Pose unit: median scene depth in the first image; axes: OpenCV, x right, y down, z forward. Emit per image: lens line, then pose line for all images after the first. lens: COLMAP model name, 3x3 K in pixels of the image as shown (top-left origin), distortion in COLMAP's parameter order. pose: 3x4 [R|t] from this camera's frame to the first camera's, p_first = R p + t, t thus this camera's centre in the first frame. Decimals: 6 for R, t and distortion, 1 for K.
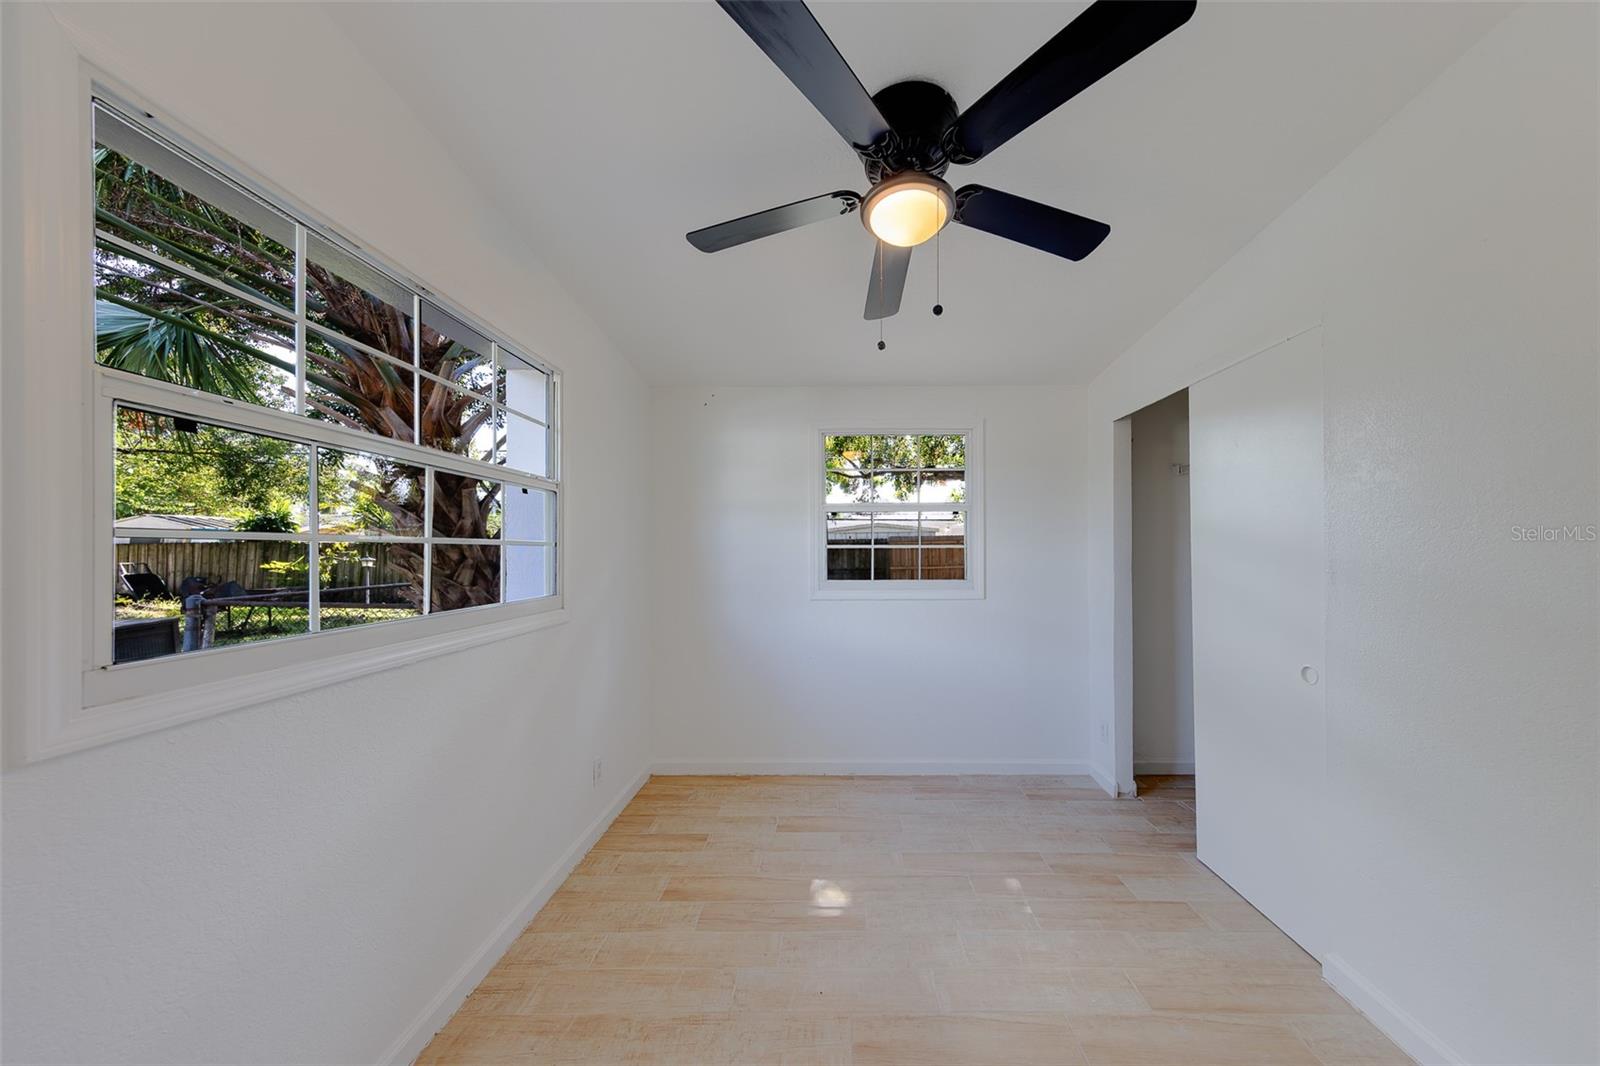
lens RADIAL K [[513.1, 0, 804.5], [0, 513.1, 556.5], [0, 0, 1]] dist [0.006442, -0.000085]
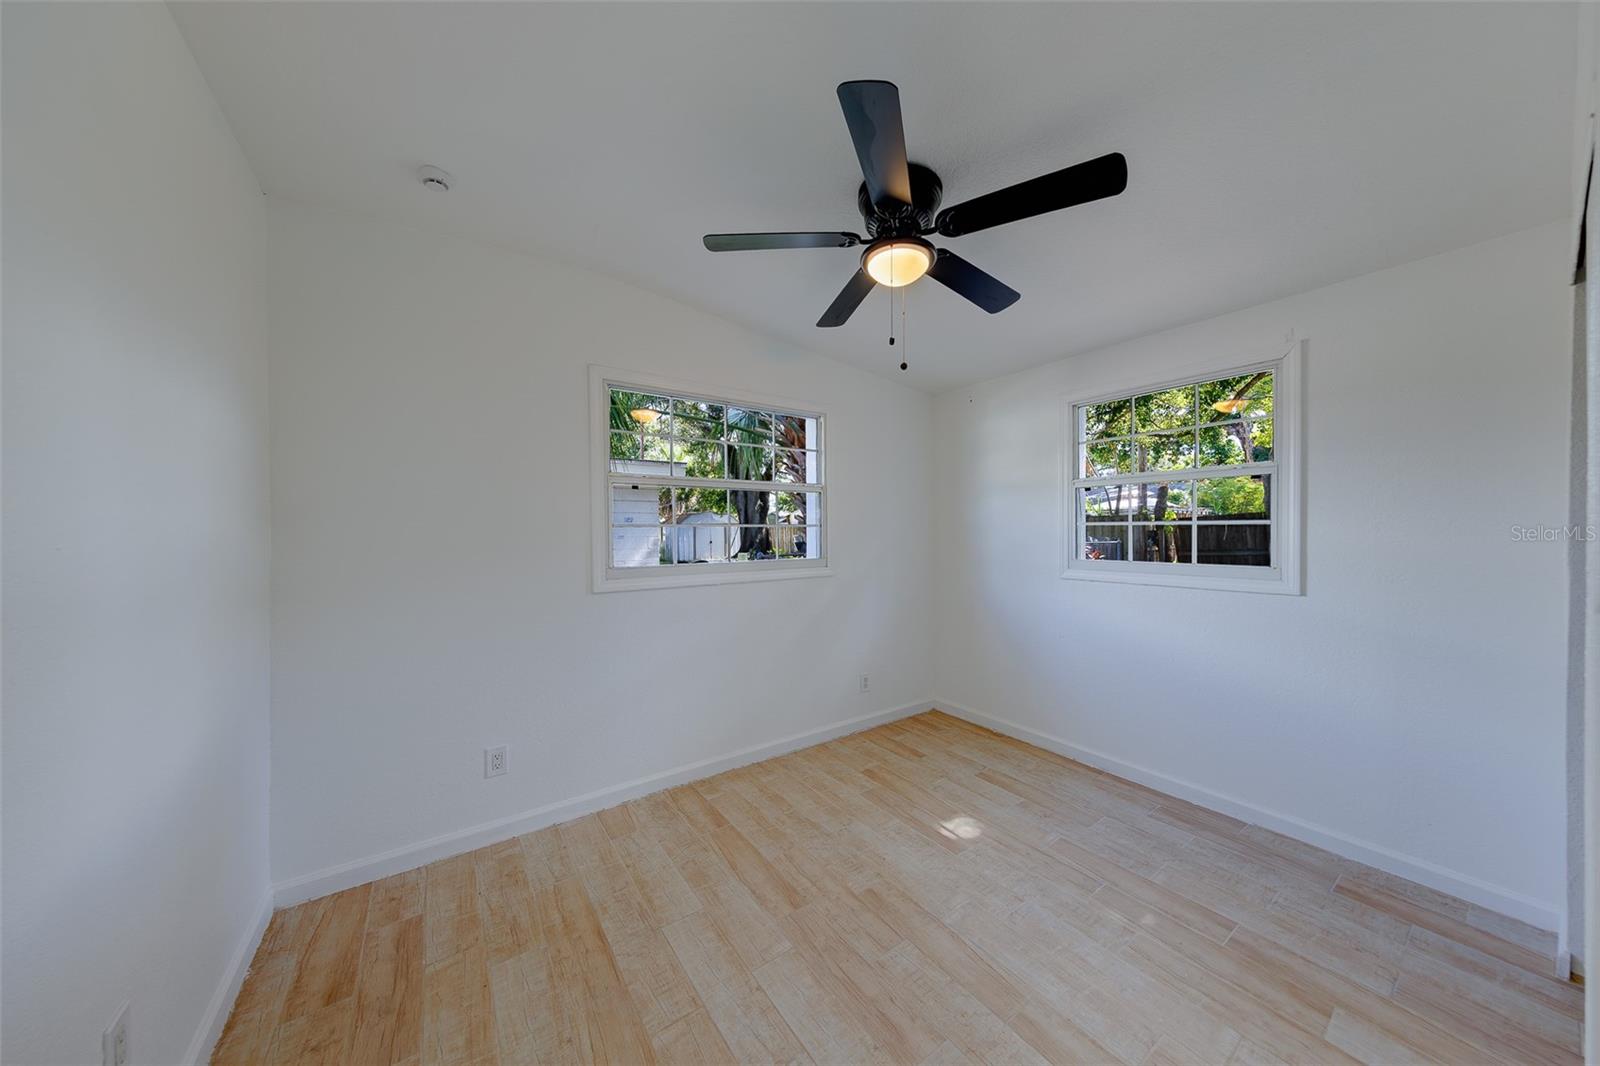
lens RADIAL K [[510.4, 0, 817.7], [0, 510.4, 546.1], [0, 0, 1]] dist [0.004891, -0.000247]
pose [[0.594280, 0.024405, -0.803888, 0.603992], [-0.005351, 0.999637, 0.026392, -0.001457], [0.804240, -0.011382, 0.594195, 0.047609]]
